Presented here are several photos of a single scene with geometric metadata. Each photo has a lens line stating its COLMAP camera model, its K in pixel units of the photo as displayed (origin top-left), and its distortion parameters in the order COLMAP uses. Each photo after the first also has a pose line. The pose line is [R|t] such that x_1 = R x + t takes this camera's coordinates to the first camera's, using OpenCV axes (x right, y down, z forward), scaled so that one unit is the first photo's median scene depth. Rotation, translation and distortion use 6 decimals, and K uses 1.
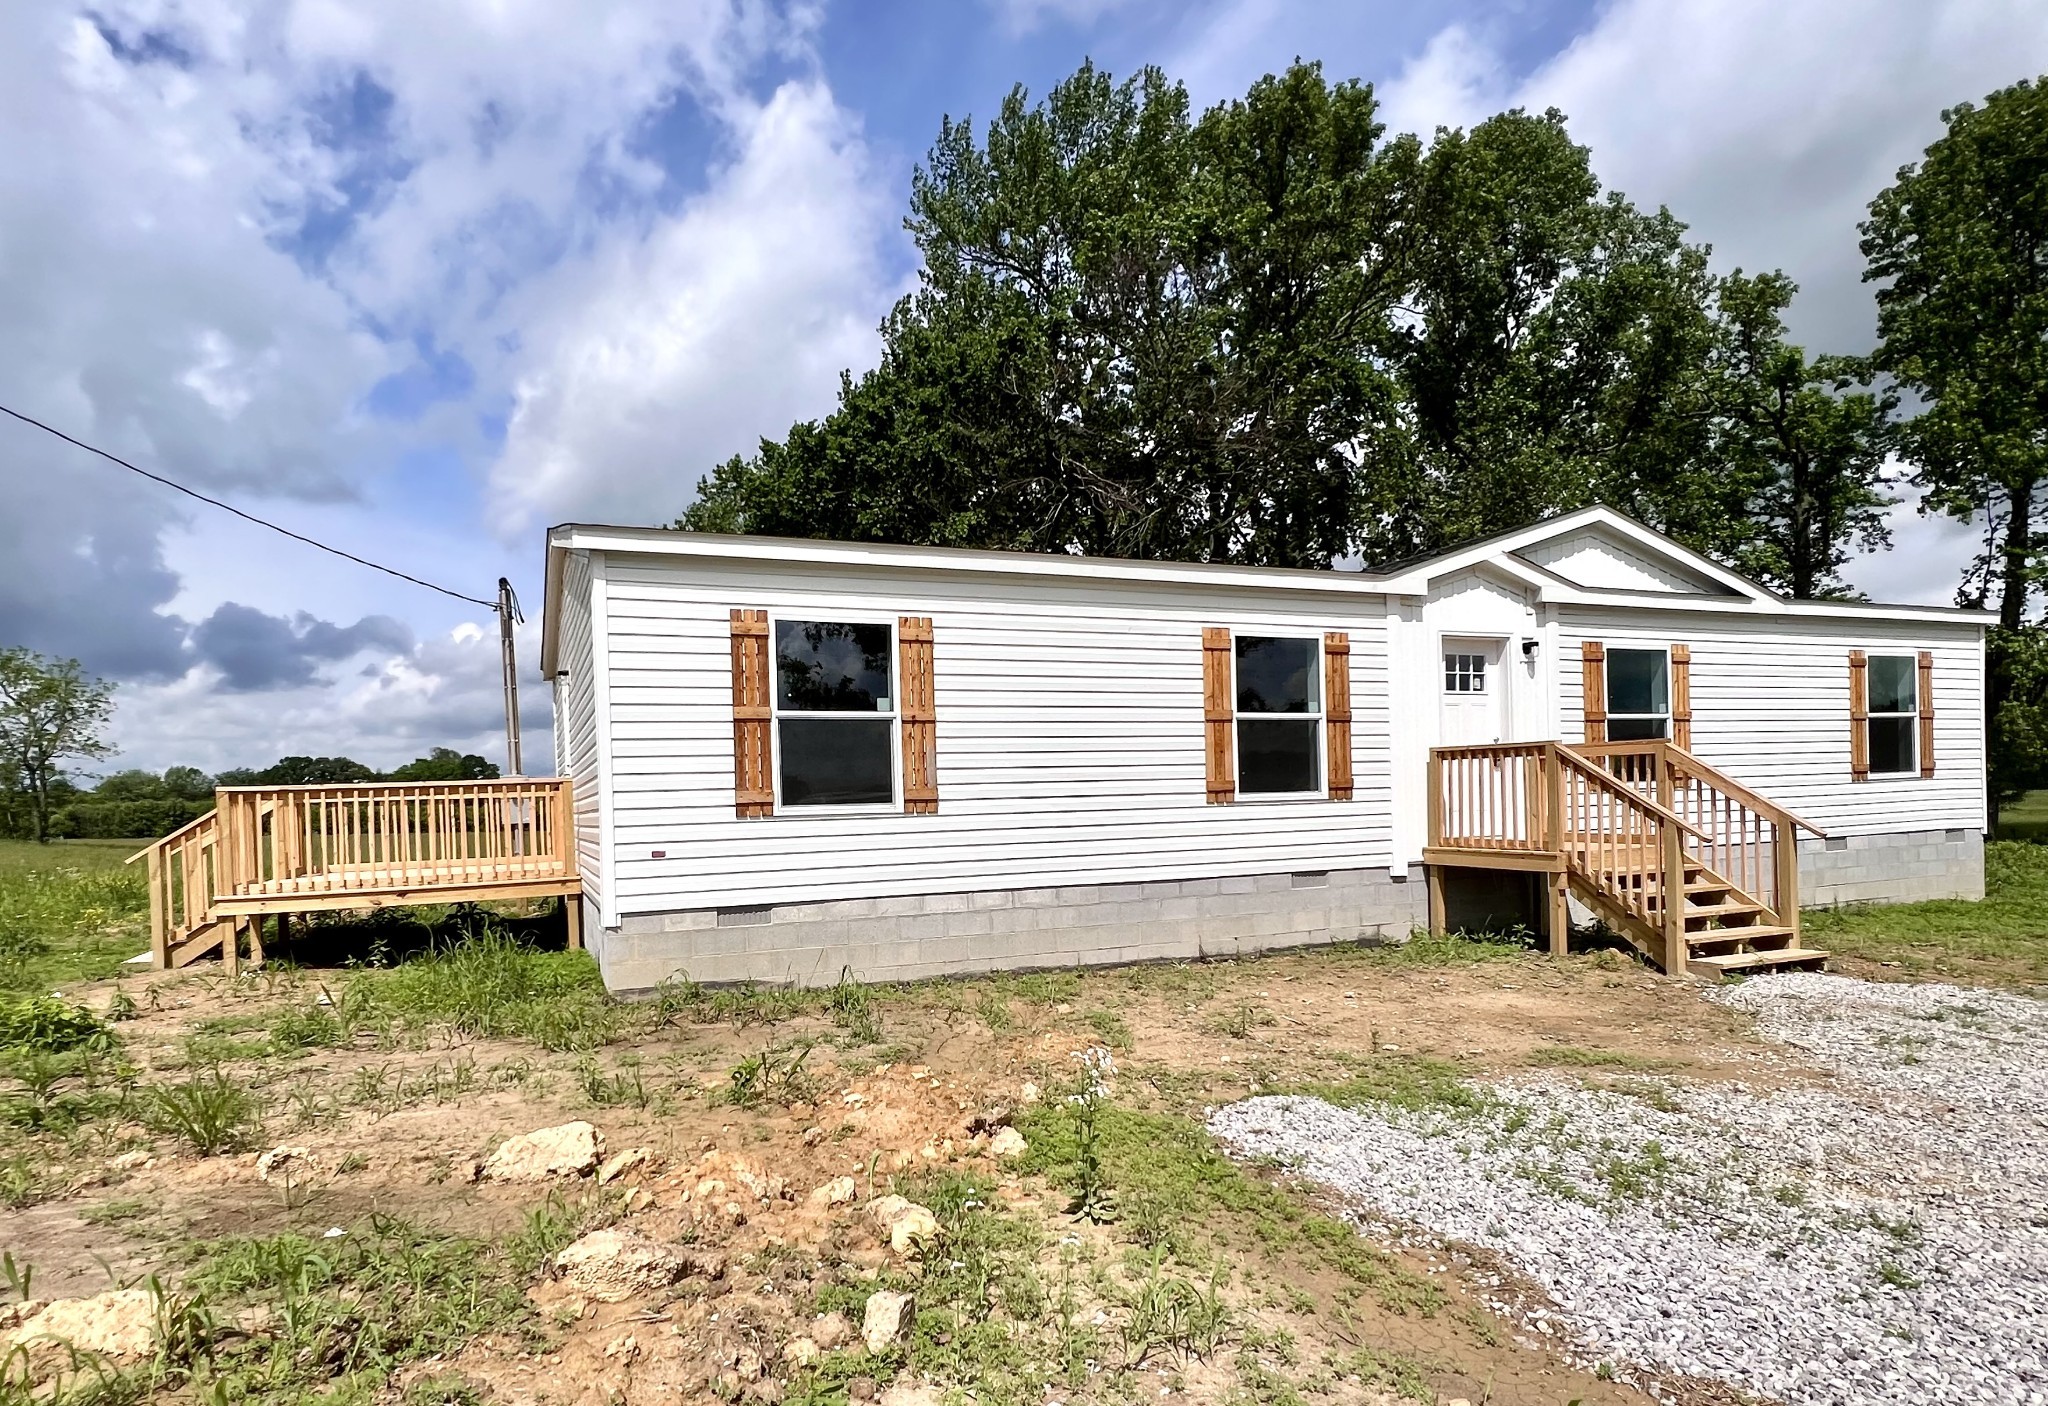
lens RADIAL K [[1284.8, 0, 1023.5], [0, 1284.8, 857.9], [0, 0, 1]] dist [-0.003903, -0.001308]
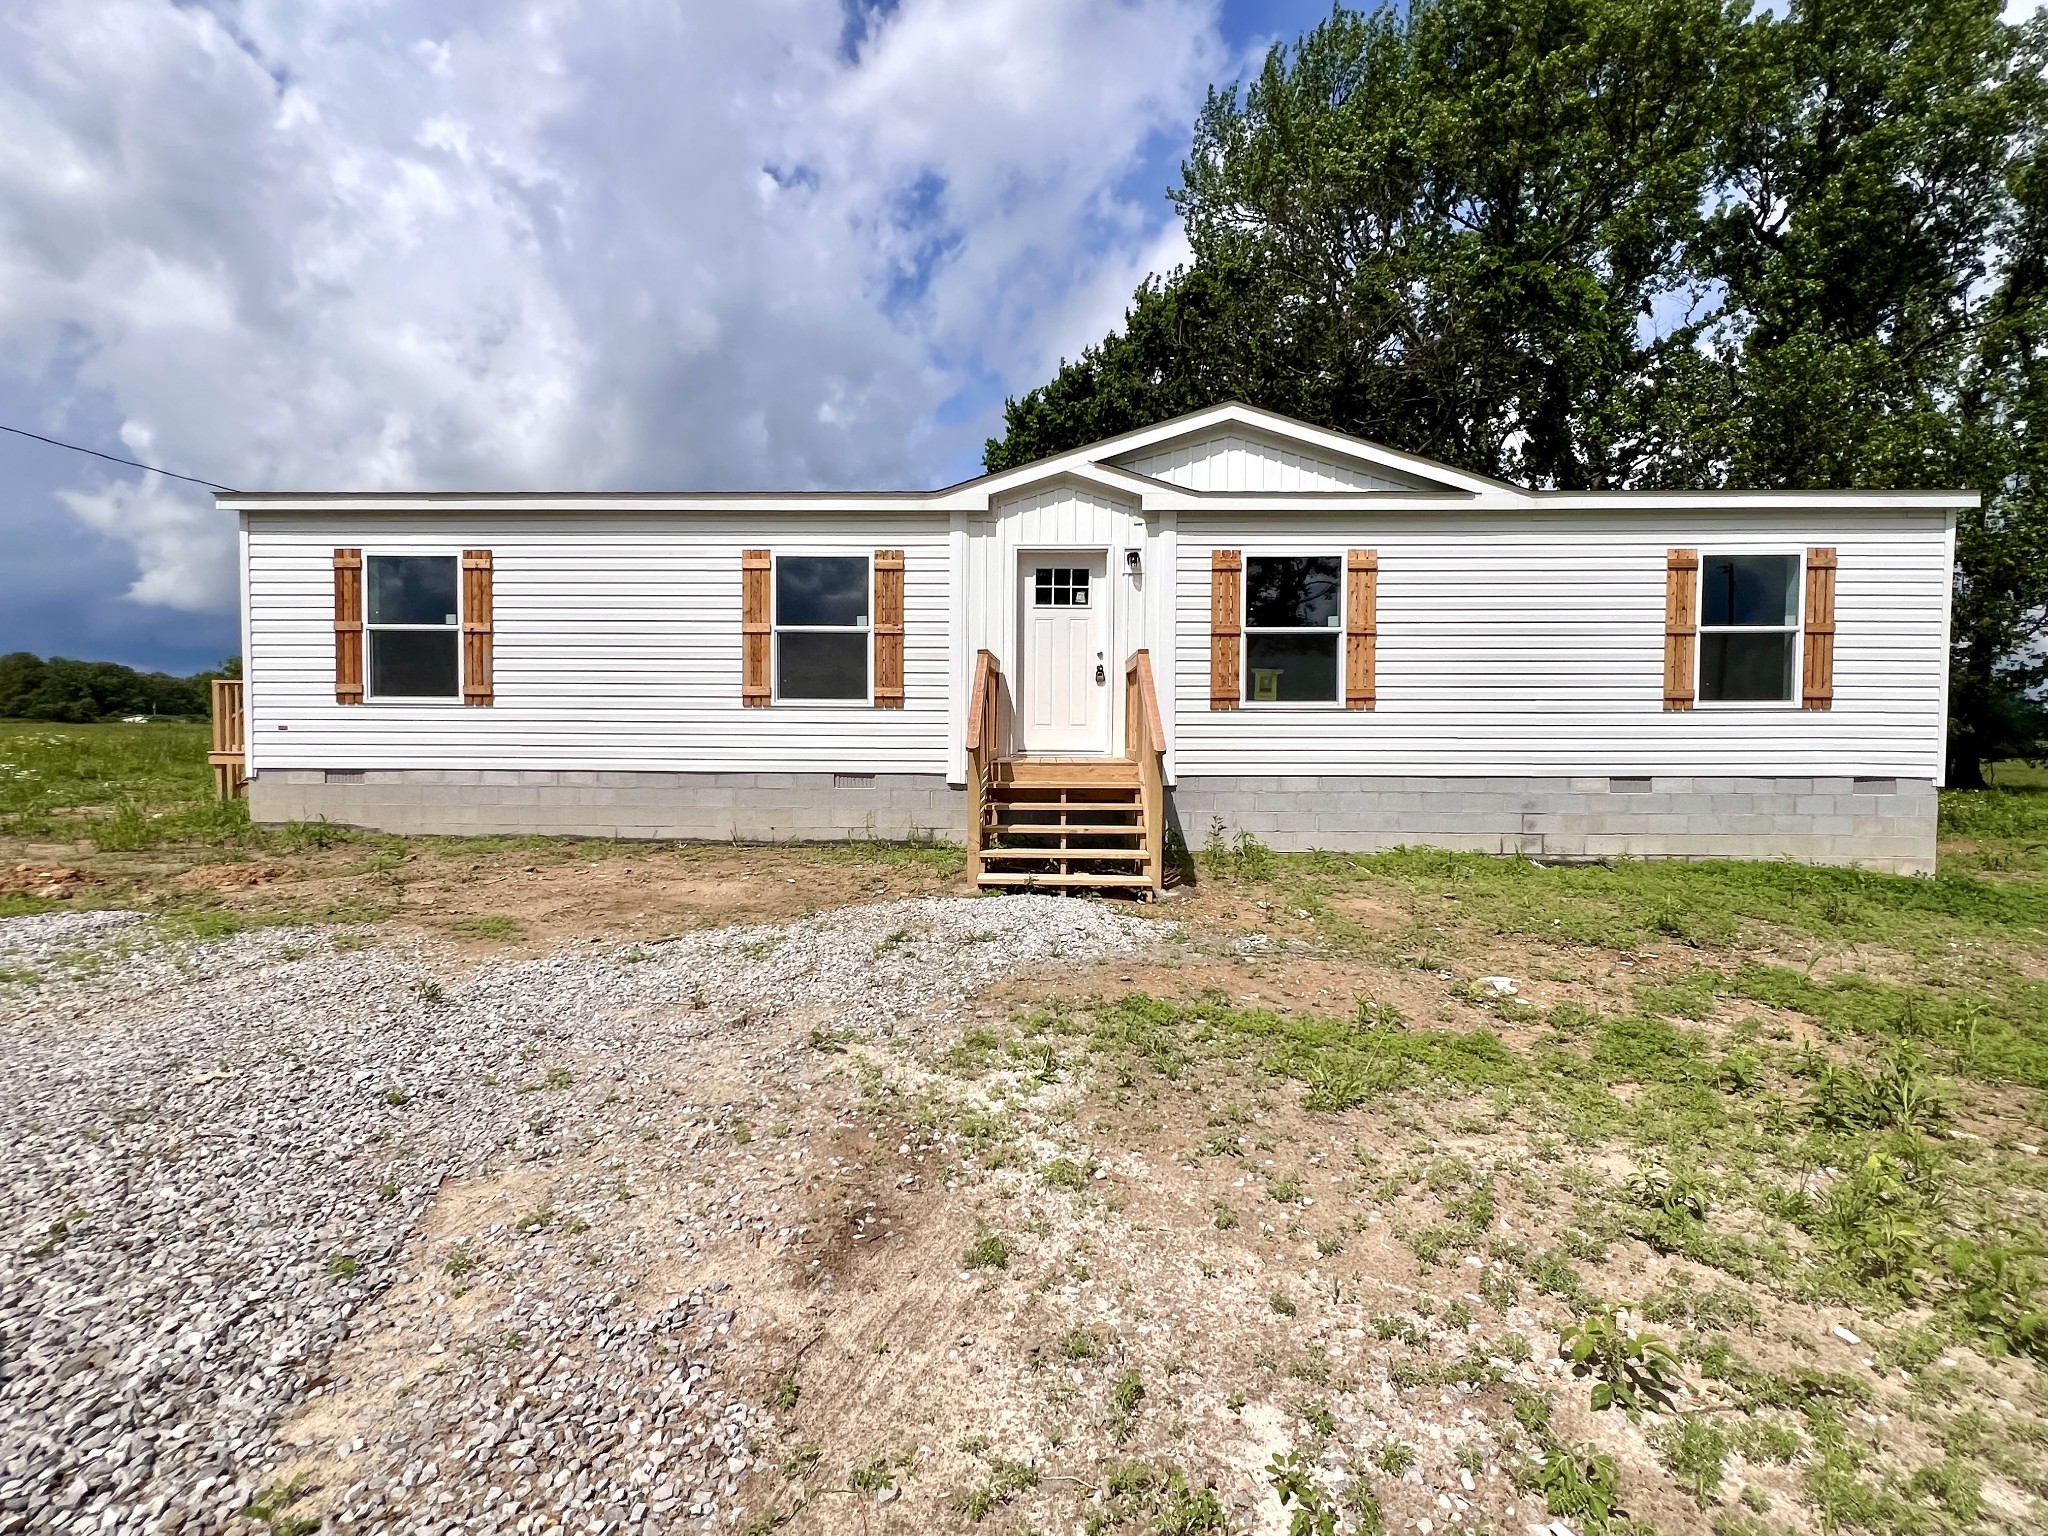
lens RADIAL K [[972.6, 0, 1024.0], [0, 972.6, 768.0], [0, 0, 1]] dist [-0.000400, -0.000427]
pose [[0.891357, 0.065529, -0.448541, 0.657879], [-0.051543, 0.997730, 0.043336, -0.033701], [0.450363, -0.015509, 0.892711, 0.303355]]
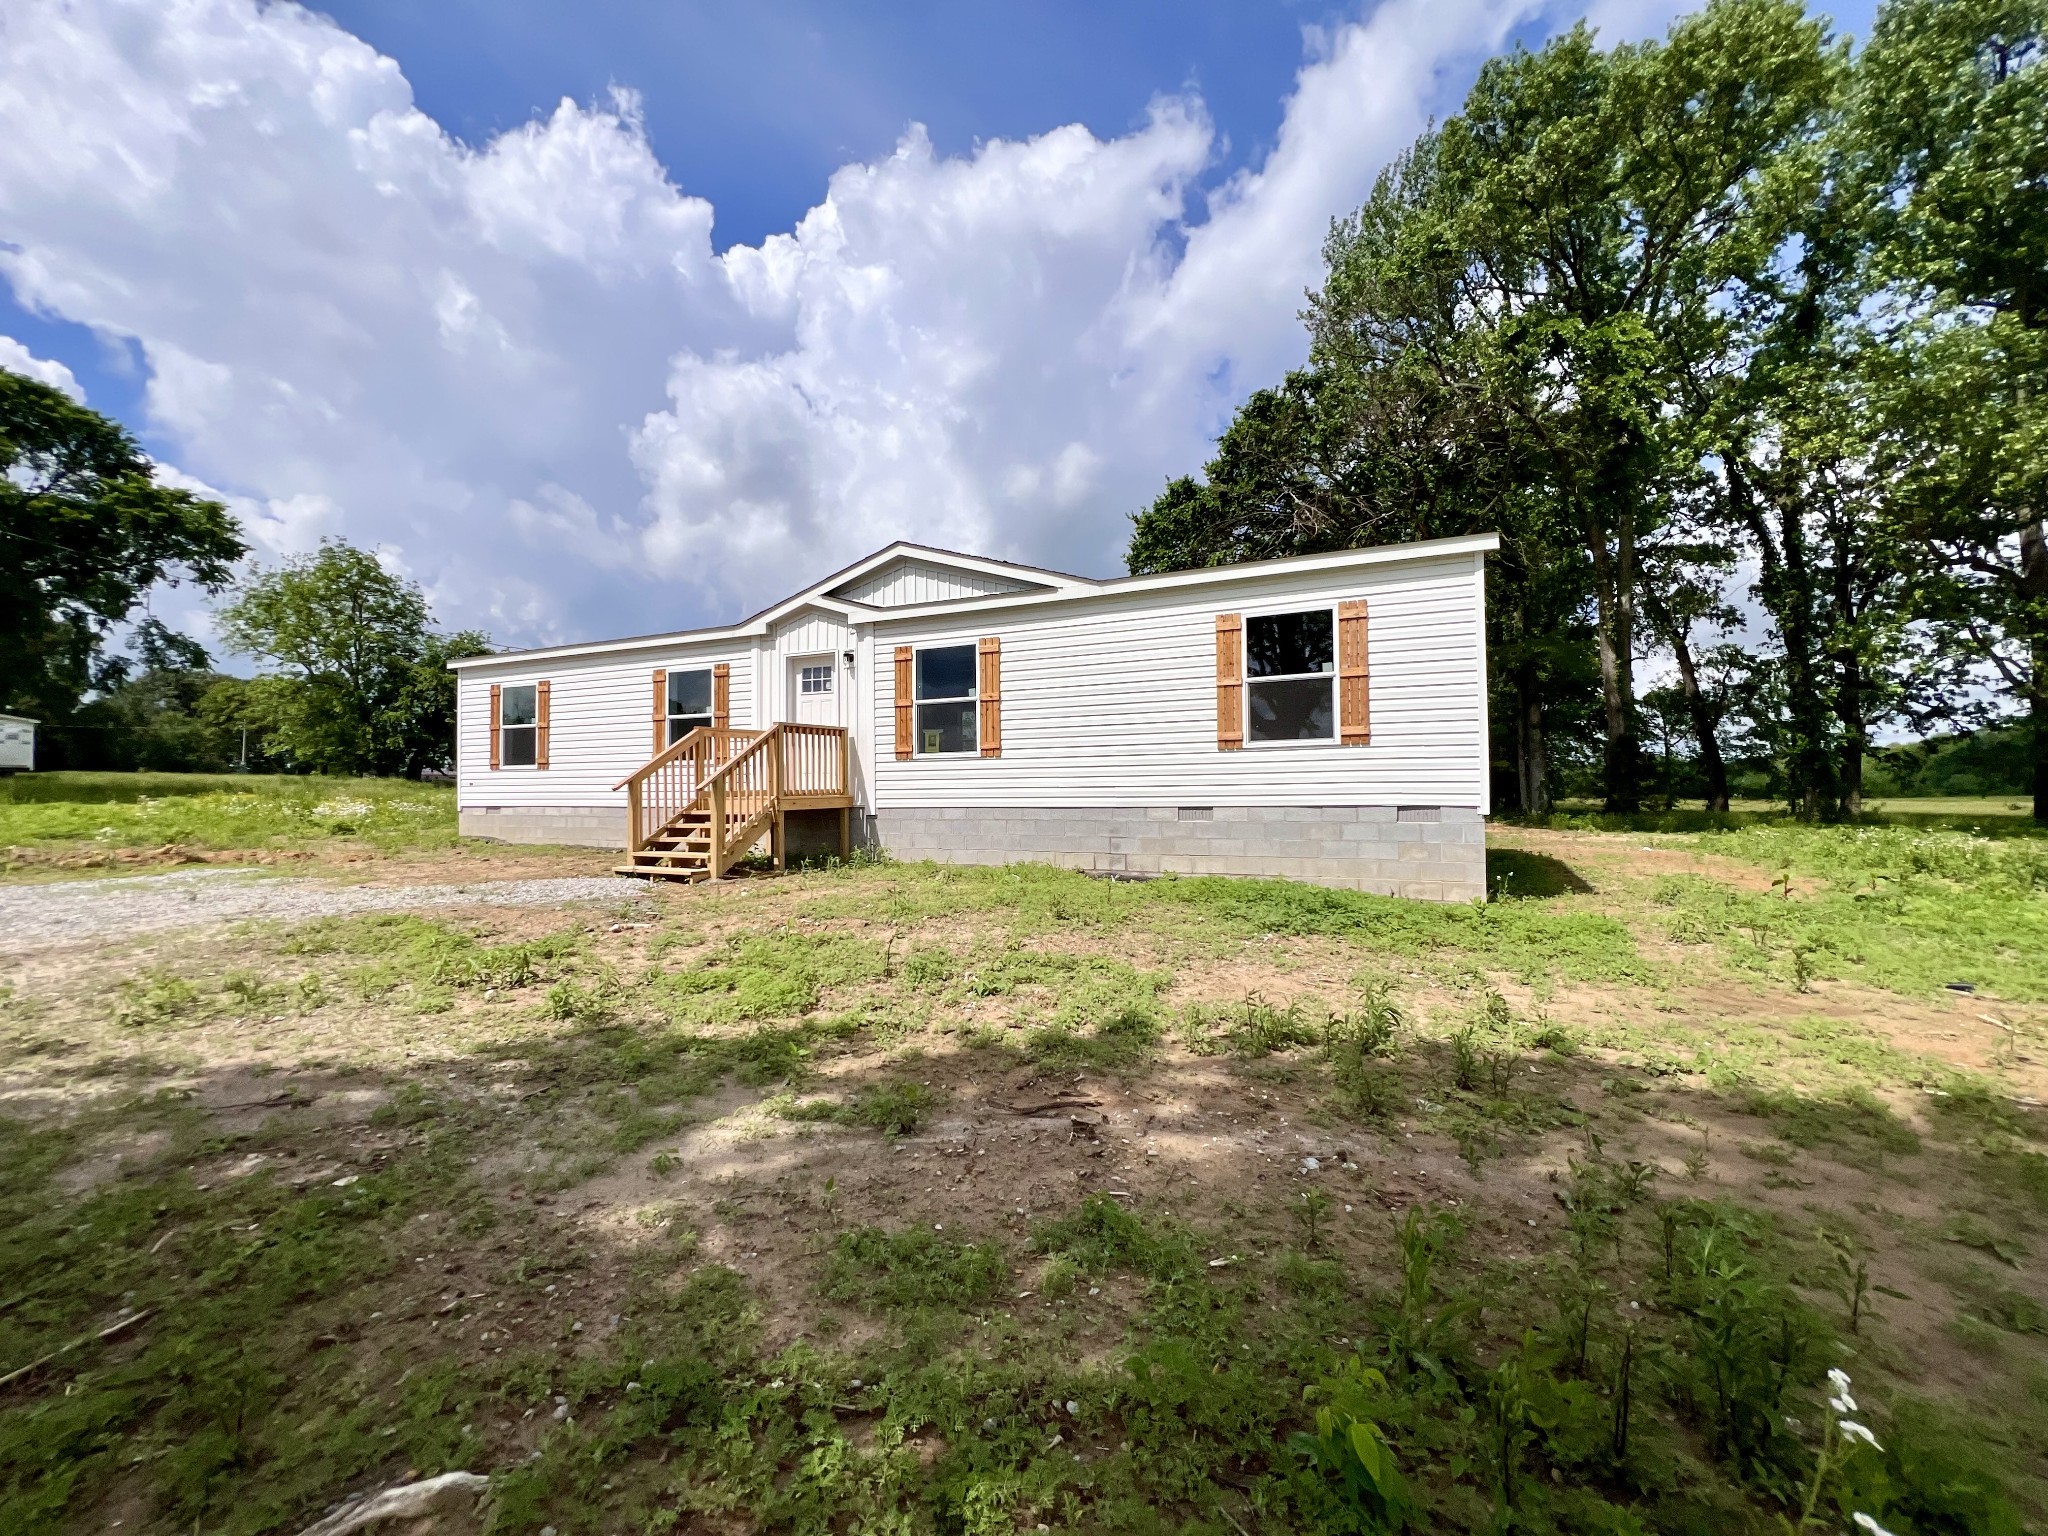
lens RADIAL K [[819.0, 0, 996.8], [0, 819.0, 753.5], [0, 0, 1]] dist [0.006540, -0.000019]
pose [[0.635308, 0.013204, -0.772146, 1.184020], [-0.023046, 0.999733, -0.001865, -0.061027], [0.771915, 0.018980, 0.635442, 0.555981]]
